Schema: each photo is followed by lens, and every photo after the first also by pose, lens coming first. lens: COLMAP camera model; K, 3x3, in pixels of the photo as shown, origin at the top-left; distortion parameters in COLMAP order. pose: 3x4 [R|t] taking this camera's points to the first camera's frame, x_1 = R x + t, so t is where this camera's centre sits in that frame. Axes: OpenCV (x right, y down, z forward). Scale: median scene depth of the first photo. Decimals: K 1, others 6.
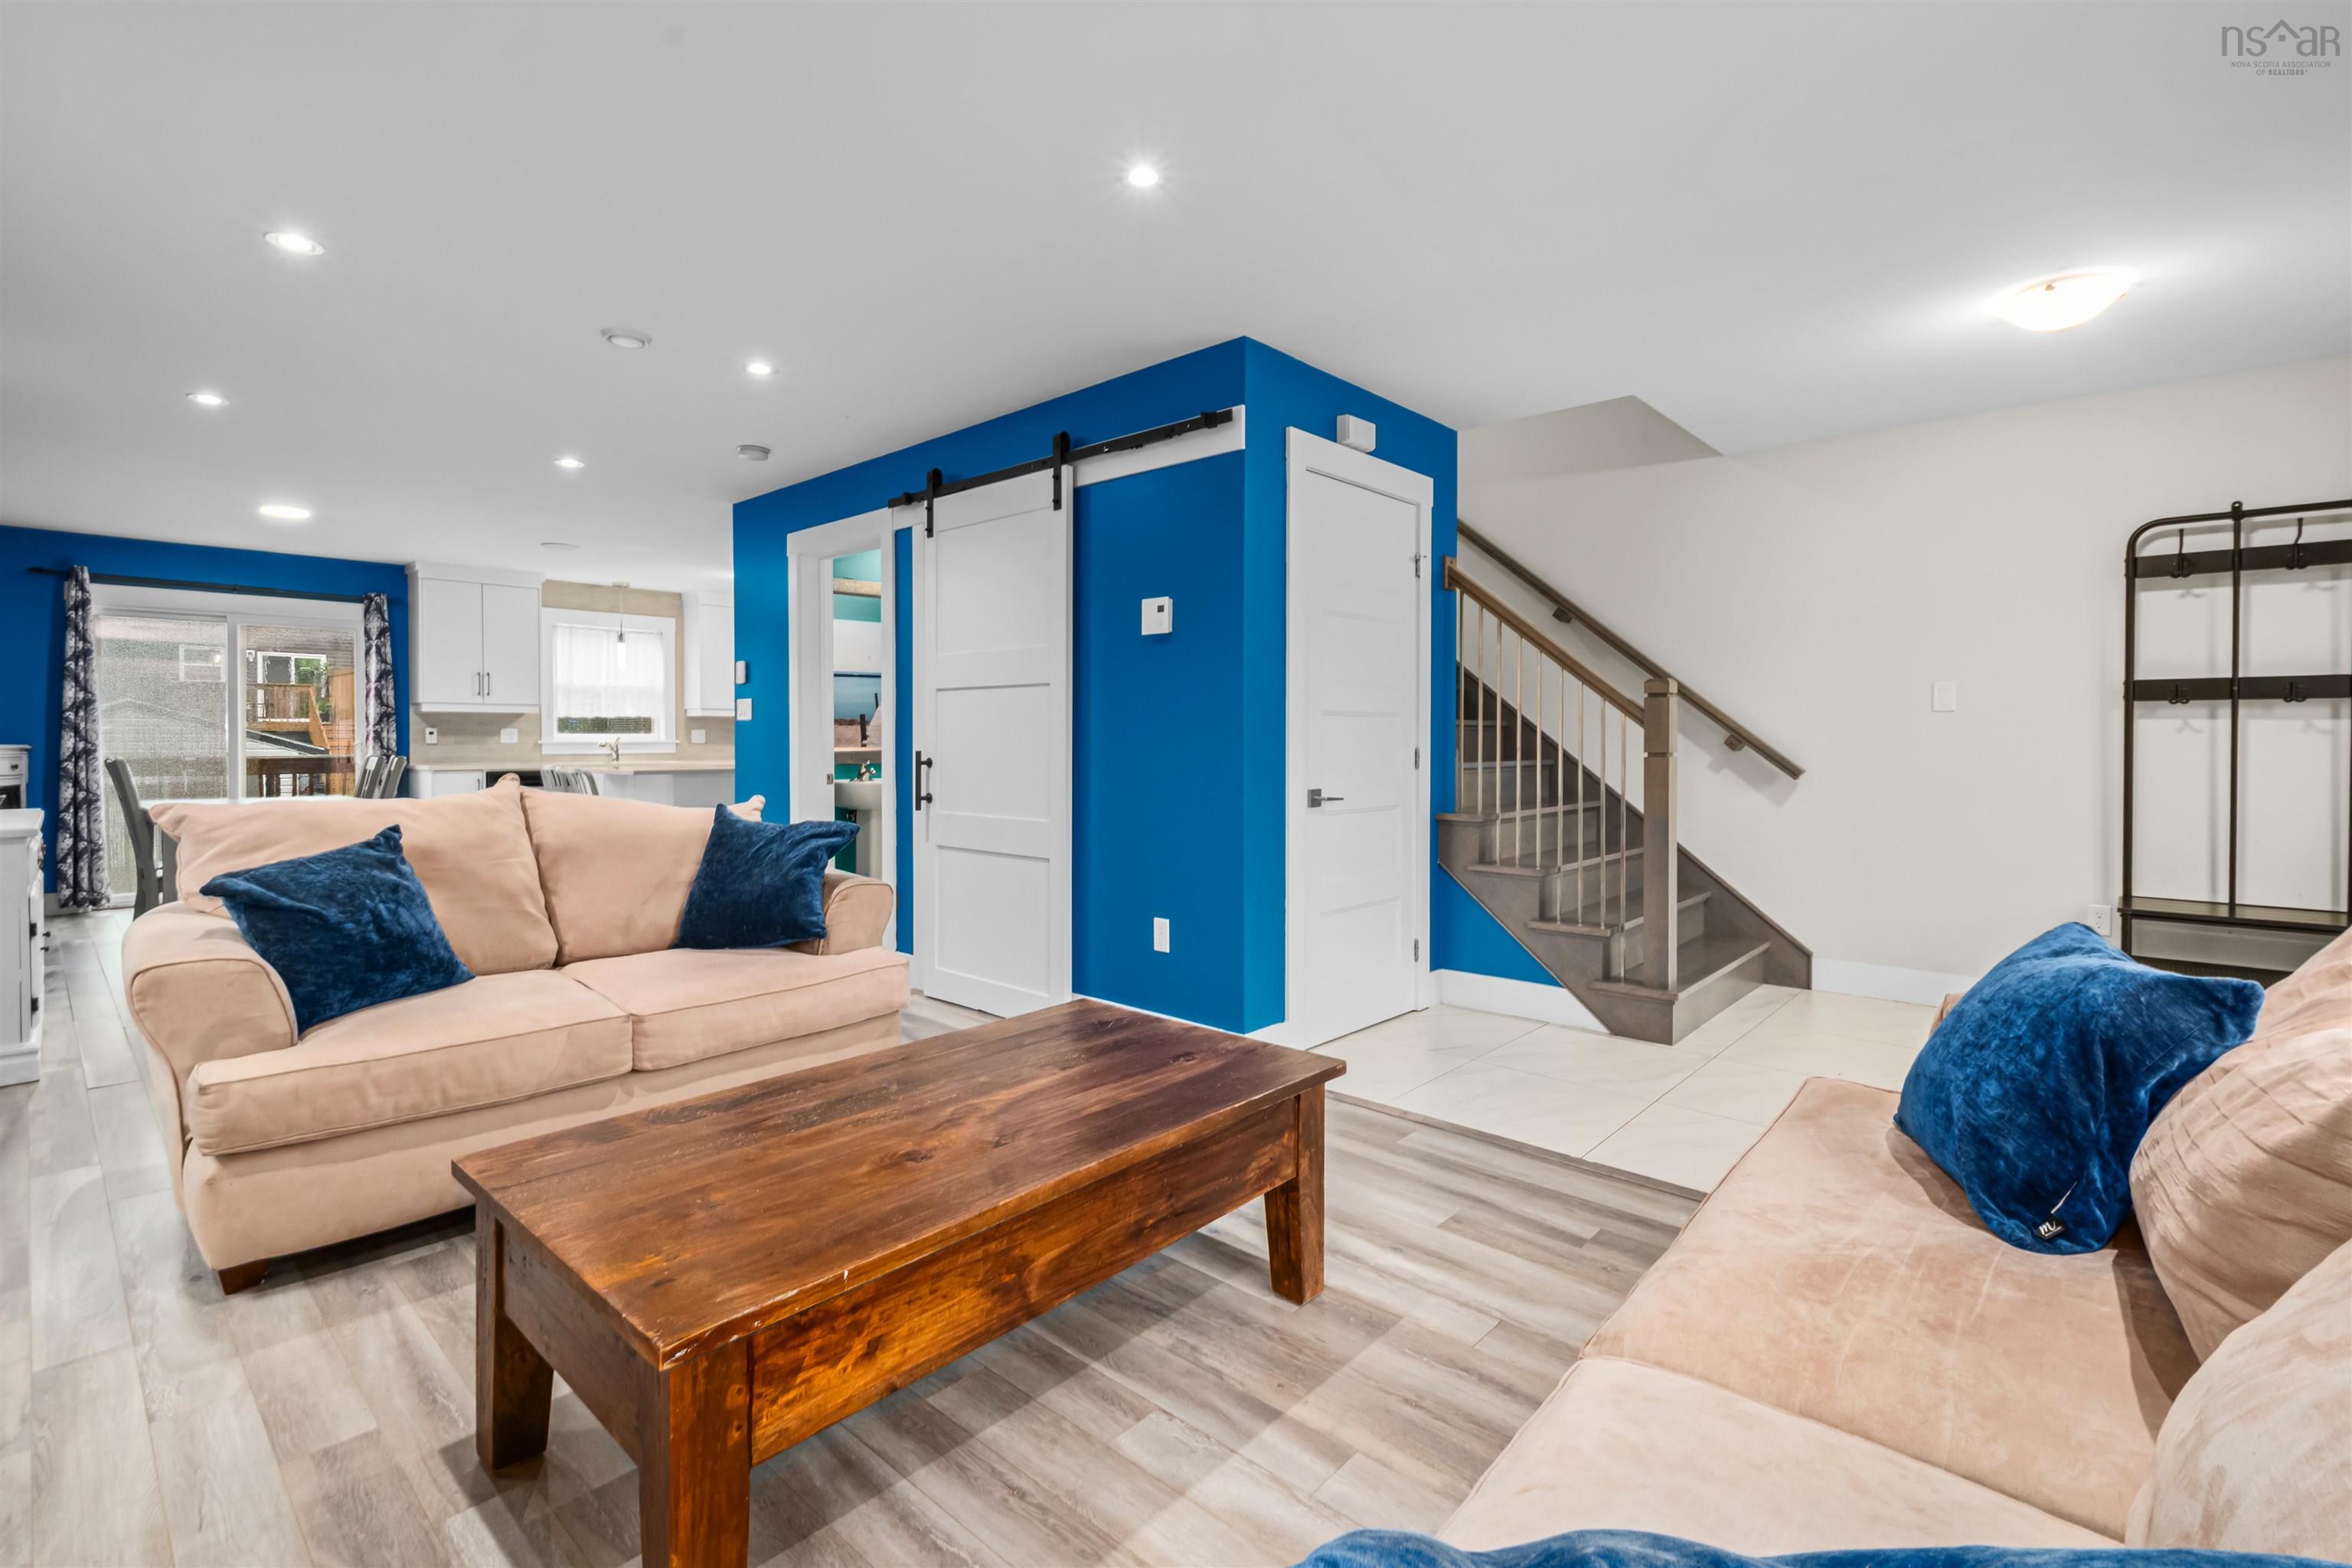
lens RADIAL K [[1064.6, 0, 1186.8], [0, 1064.6, 739.1], [0, 0, 1]] dist [-0.000921, -0.000887]
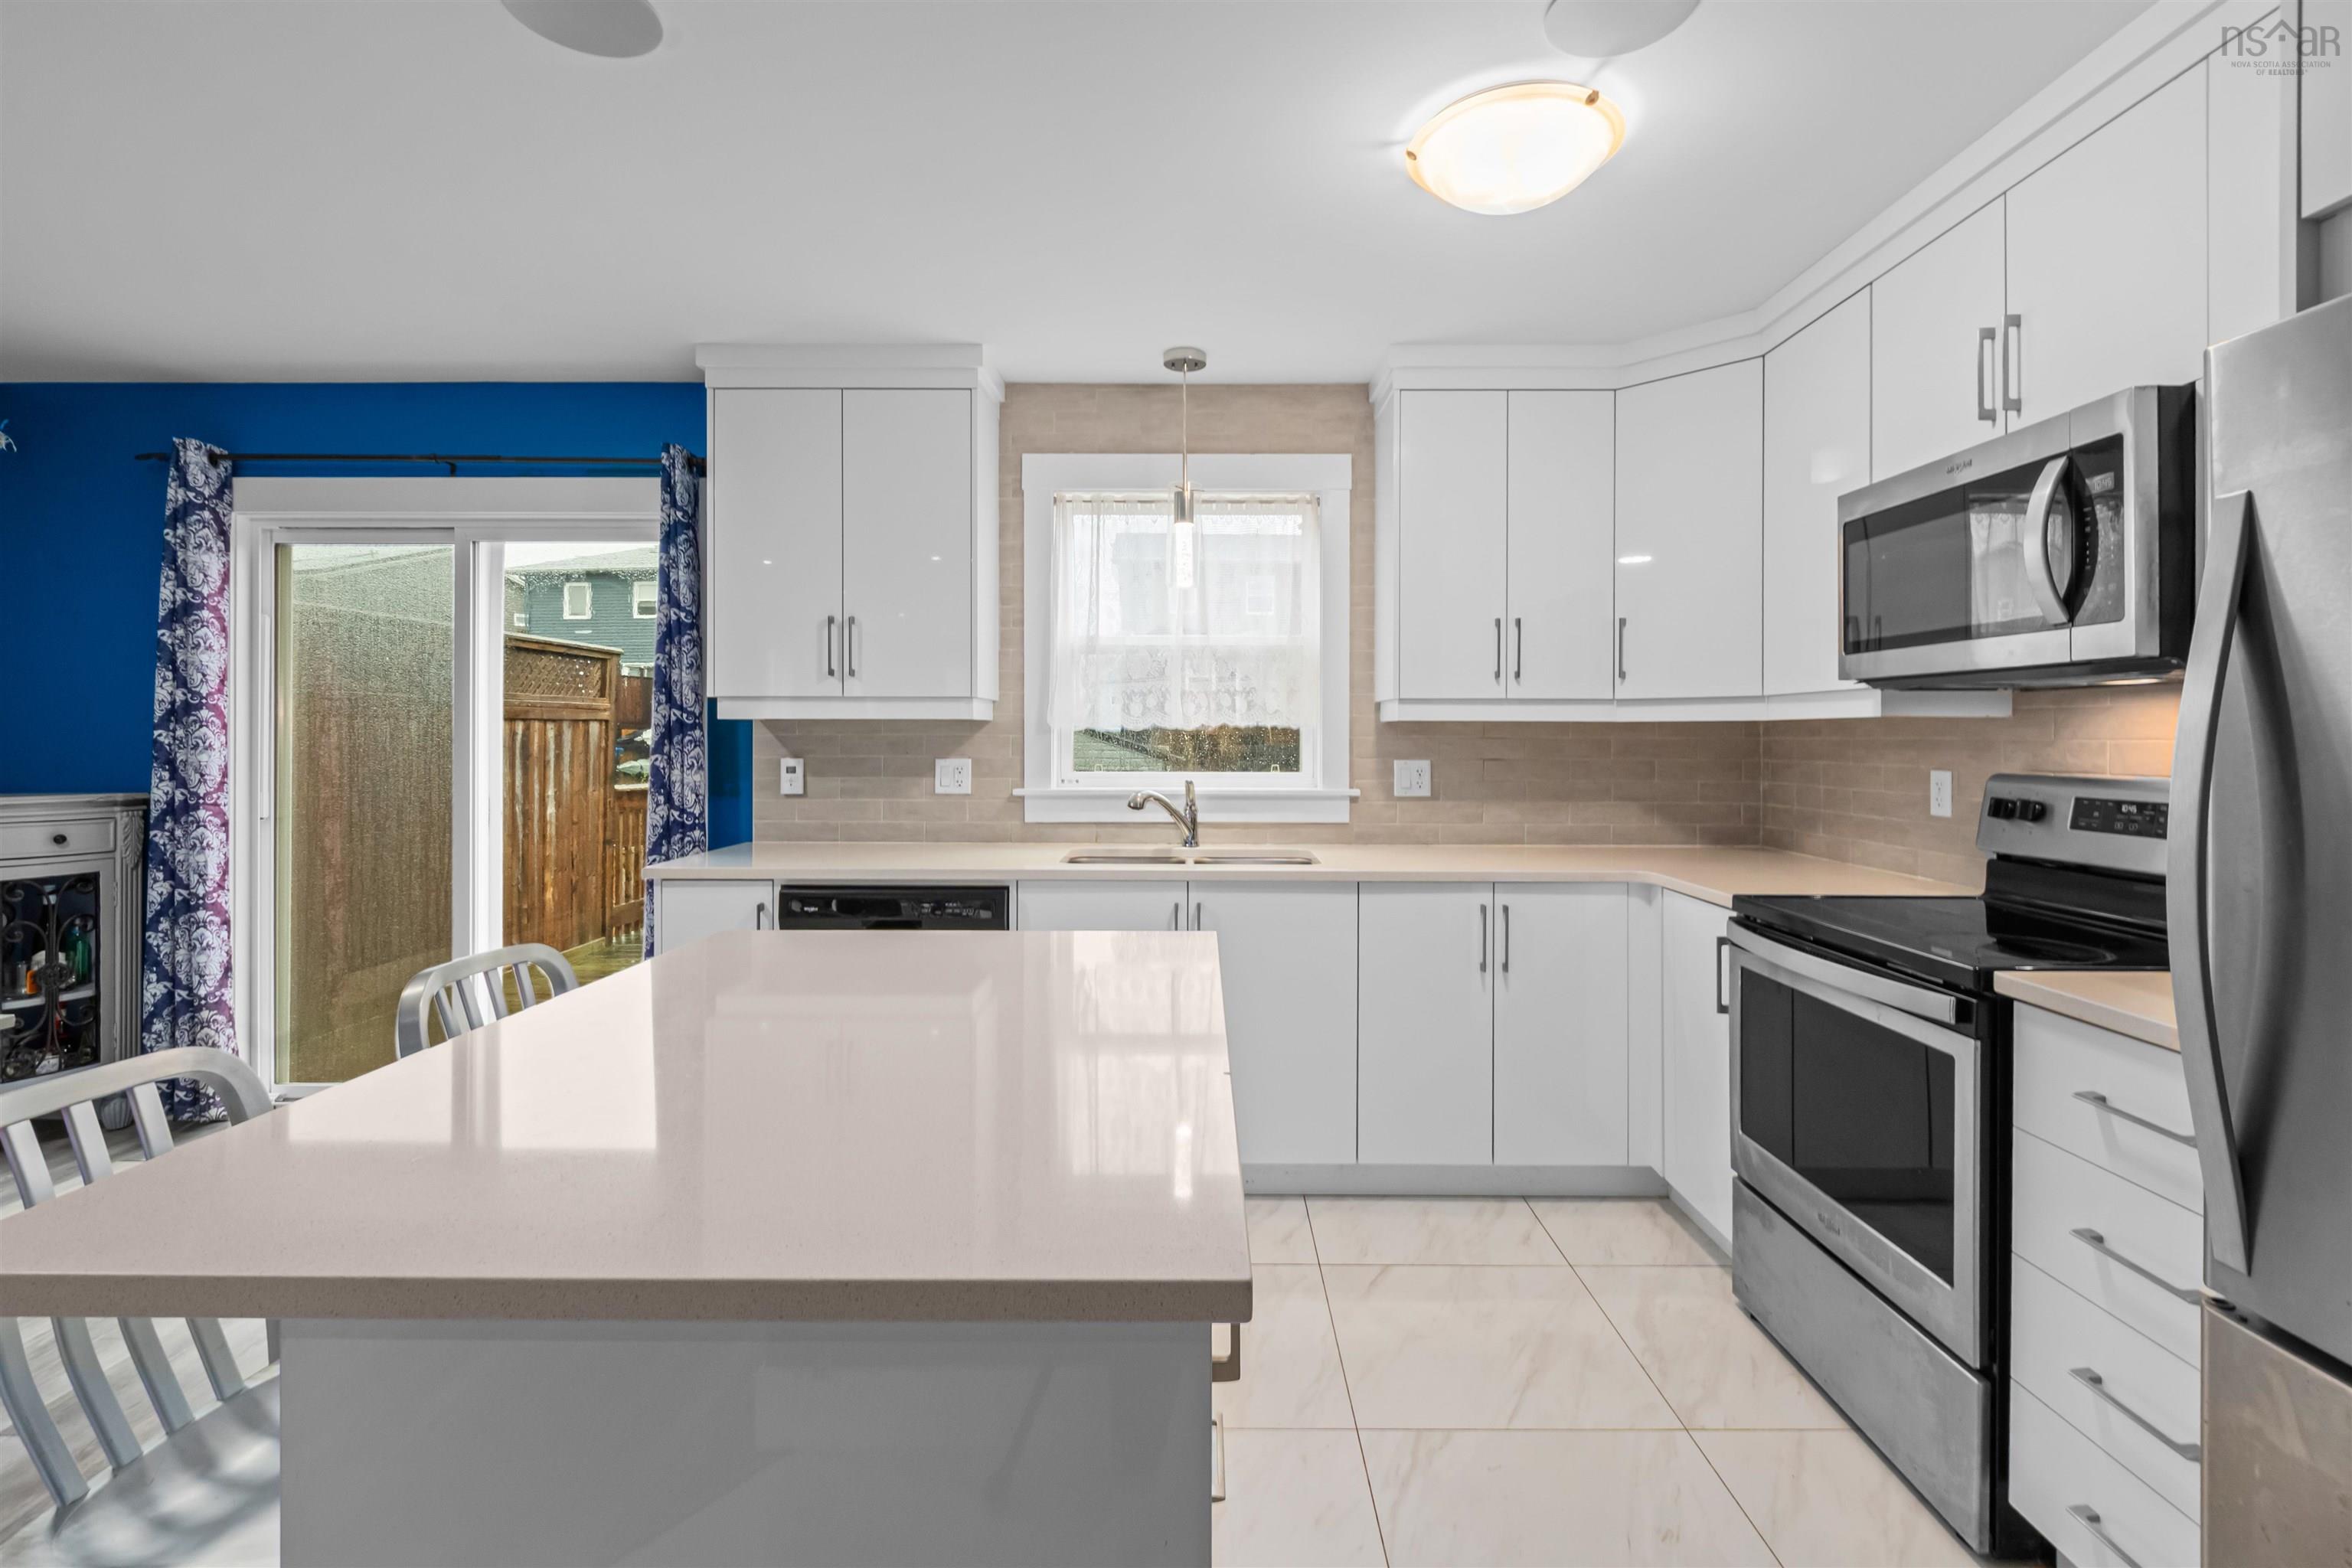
lens RADIAL K [[1057.4, 0, 1187.2], [0, 1057.4, 736.8], [0, 0, 1]] dist [0.003789, -0.004432]
pose [[0.668408, 0.004118, -0.743783, -0.300302], [-0.003107, 0.999991, 0.002744, -0.021126], [0.743788, 0.000476, 0.668415, 0.866372]]
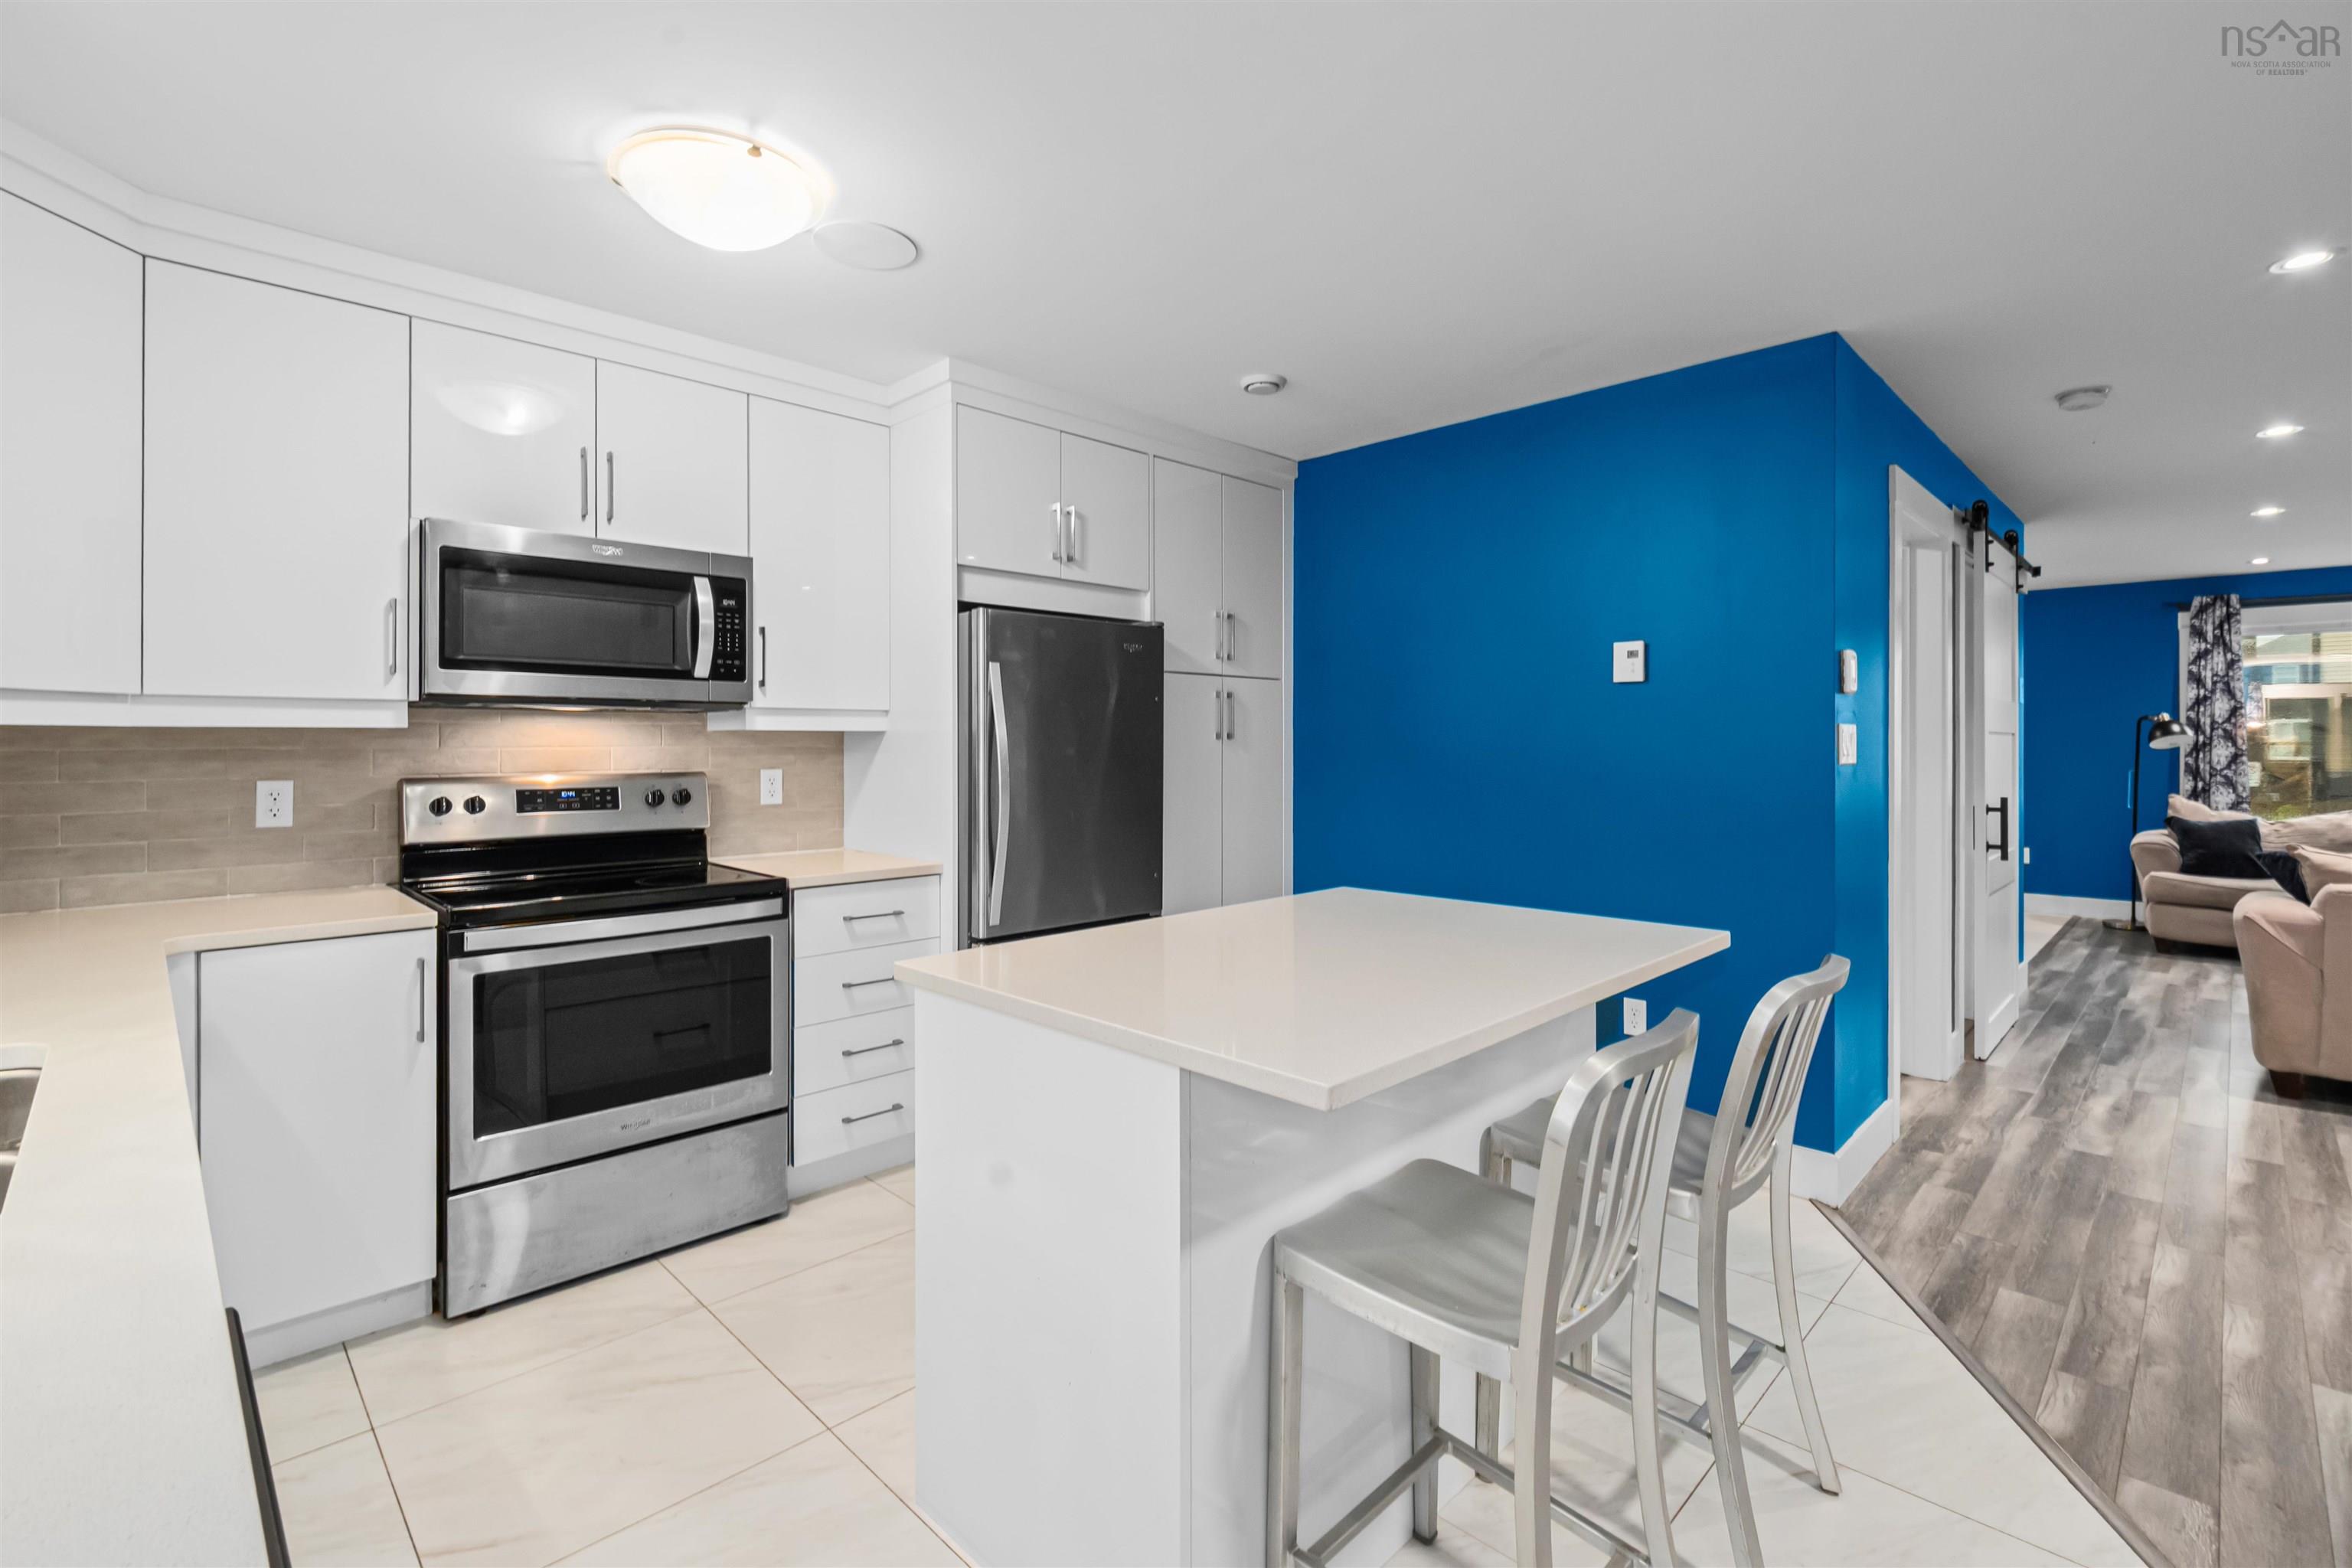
lens RADIAL K [[1057.4, 0, 1187.2], [0, 1057.4, 736.8], [0, 0, 1]] dist [0.003789, -0.004432]
pose [[0.043991, 0.005467, 0.999017, -0.704915], [0.001075, 0.999984, -0.005520, -0.021885], [-0.999031, 0.001317, 0.043985, 0.964942]]
